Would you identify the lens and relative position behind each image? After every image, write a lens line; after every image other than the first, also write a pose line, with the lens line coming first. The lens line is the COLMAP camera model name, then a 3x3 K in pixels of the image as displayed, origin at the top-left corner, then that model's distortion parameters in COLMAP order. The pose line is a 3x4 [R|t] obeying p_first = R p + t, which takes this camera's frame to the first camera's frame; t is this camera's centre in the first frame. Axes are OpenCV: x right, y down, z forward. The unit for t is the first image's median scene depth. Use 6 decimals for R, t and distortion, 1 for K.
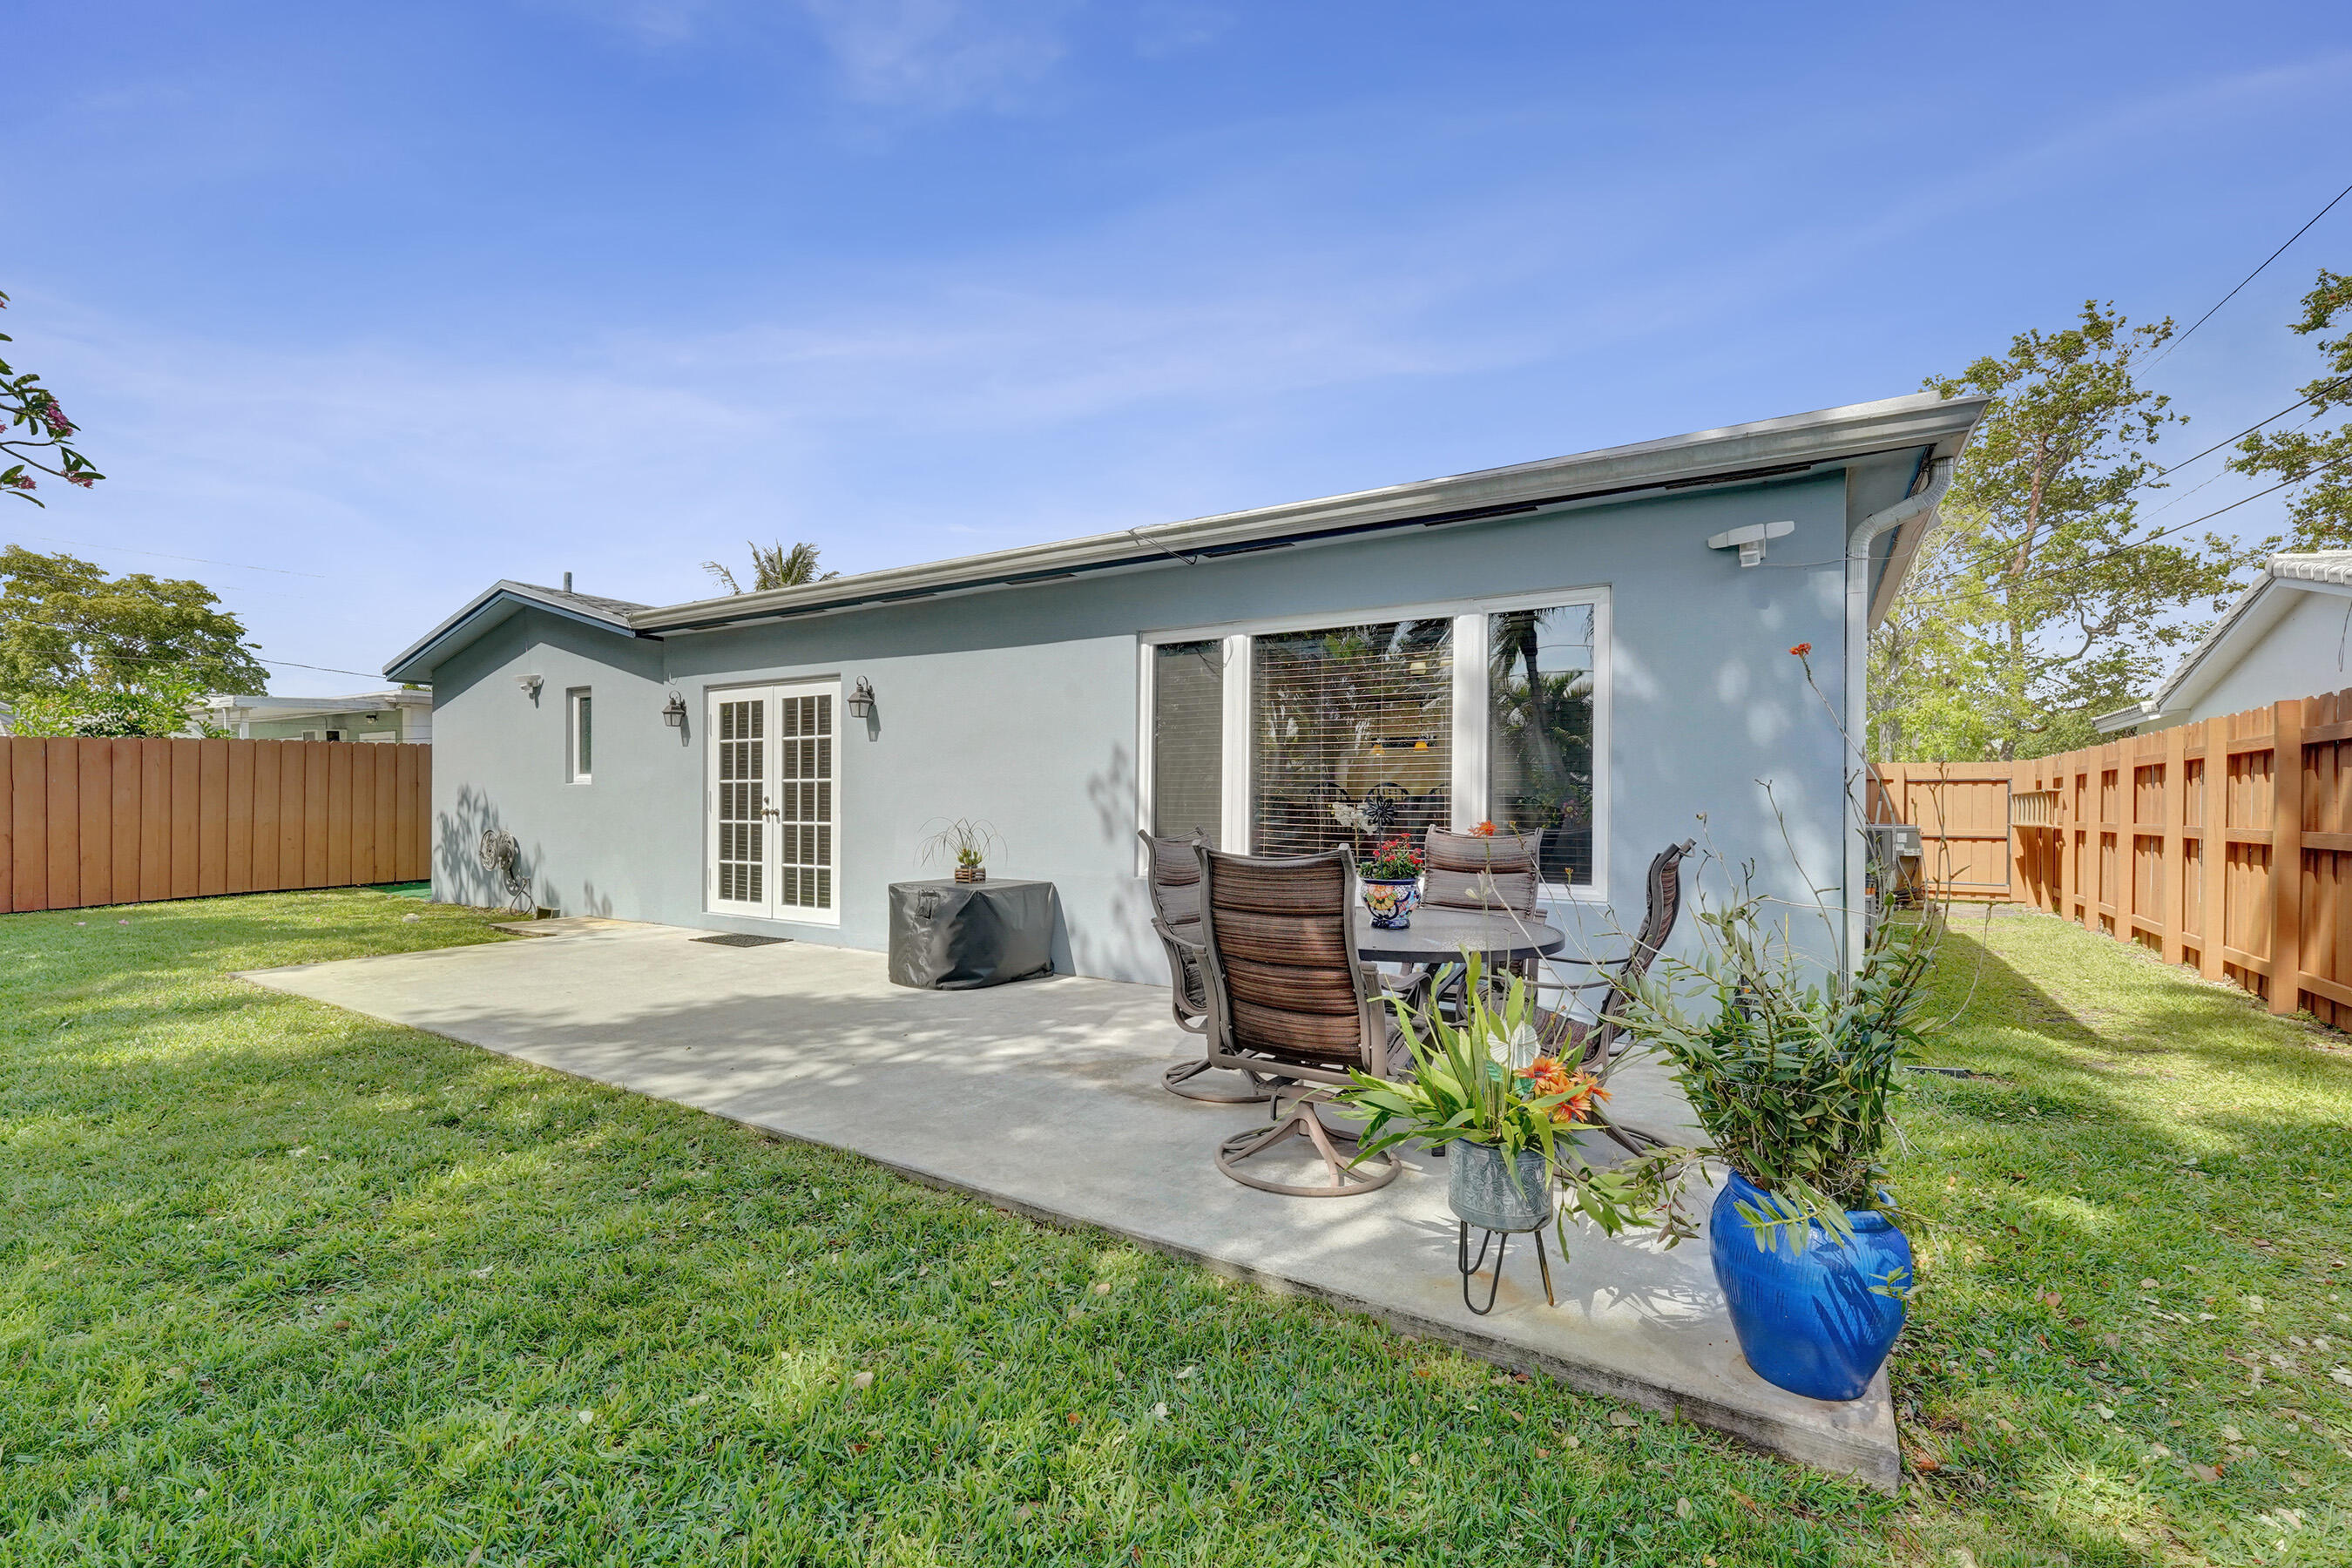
lens RADIAL K [[1004.6, 0, 1165.3], [0, 1004.6, 807.8], [0, 0, 1]] dist [-0.002720, -0.000069]
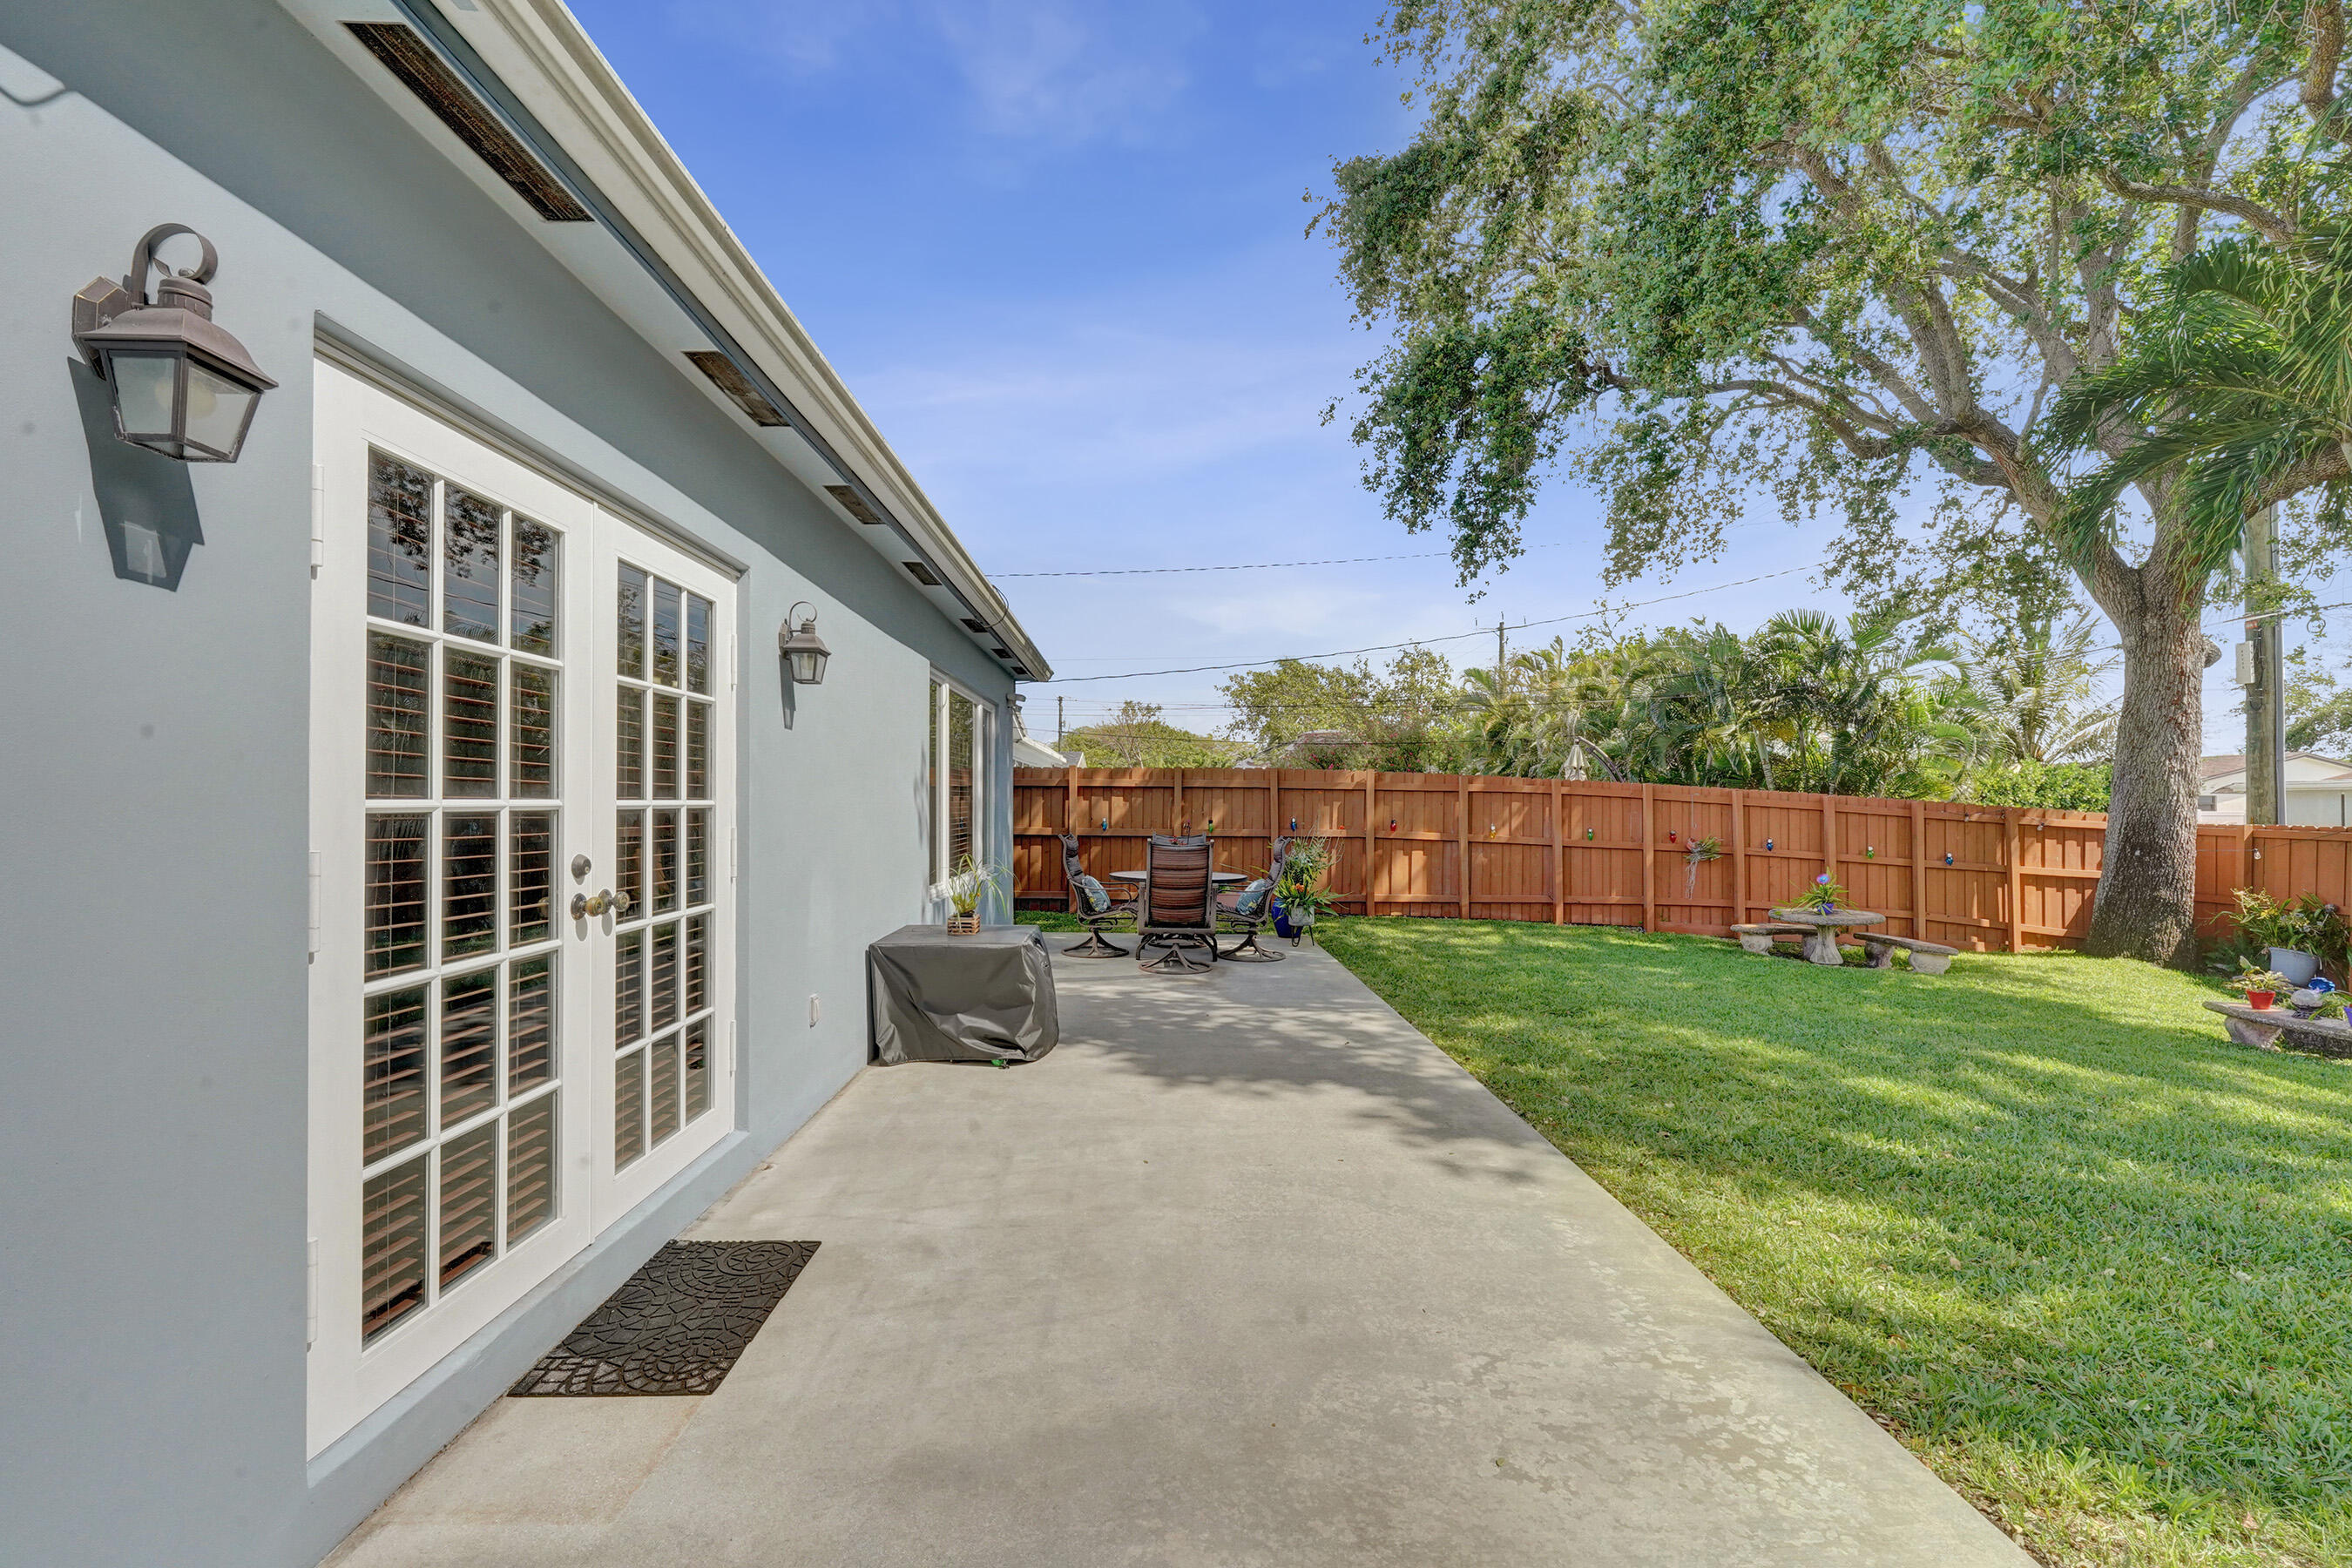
lens RADIAL K [[970.9, 0, 1165.7], [0, 970.9, 800.6], [0, 0, 1]] dist [0.002623, 0.000297]
pose [[-0.546909, -0.006385, 0.837168, -0.742206], [-0.003373, 0.999980, 0.005423, -0.030137], [-0.837185, 0.000143, -0.546920, 1.011888]]
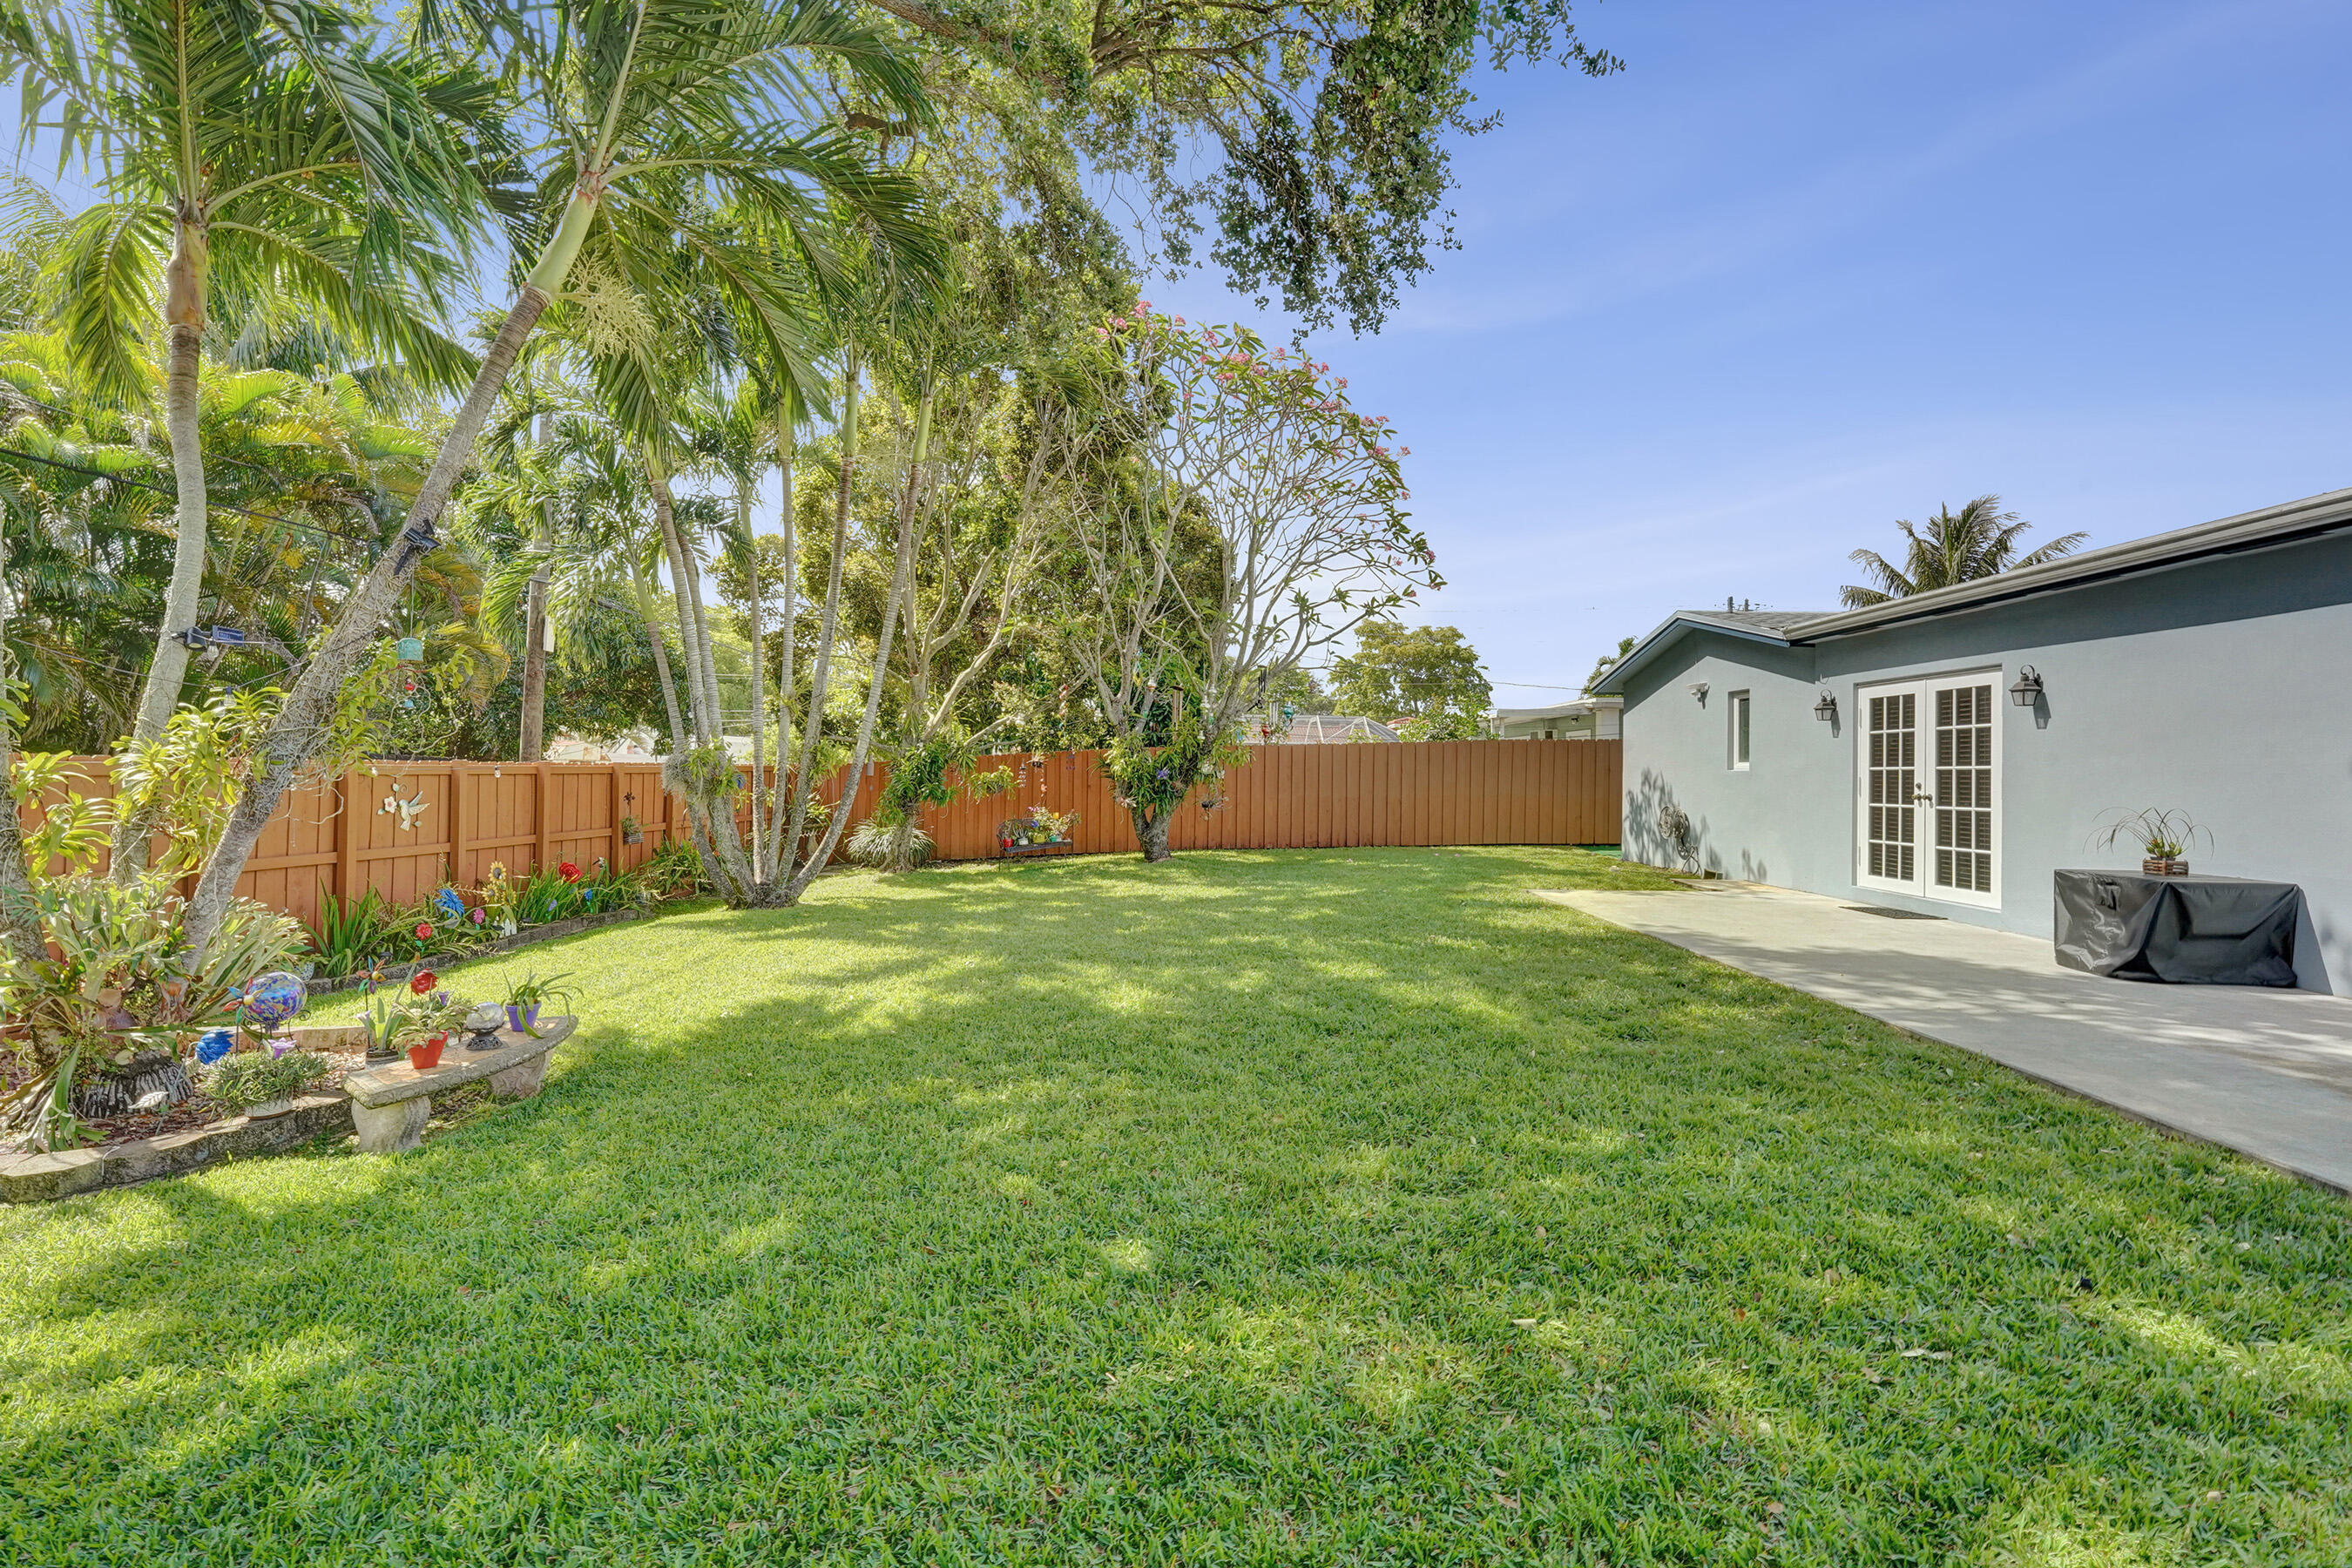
lens RADIAL K [[980.5, 0, 1174.1], [0, 980.5, 756.7], [0, 0, 1]] dist [0.000312, -0.000114]
pose [[0.511949, -0.011192, -0.858943, 0.097437], [-0.020204, 0.999482, -0.025066, 0.003331], [0.858778, 0.030187, 0.511458, -0.223317]]
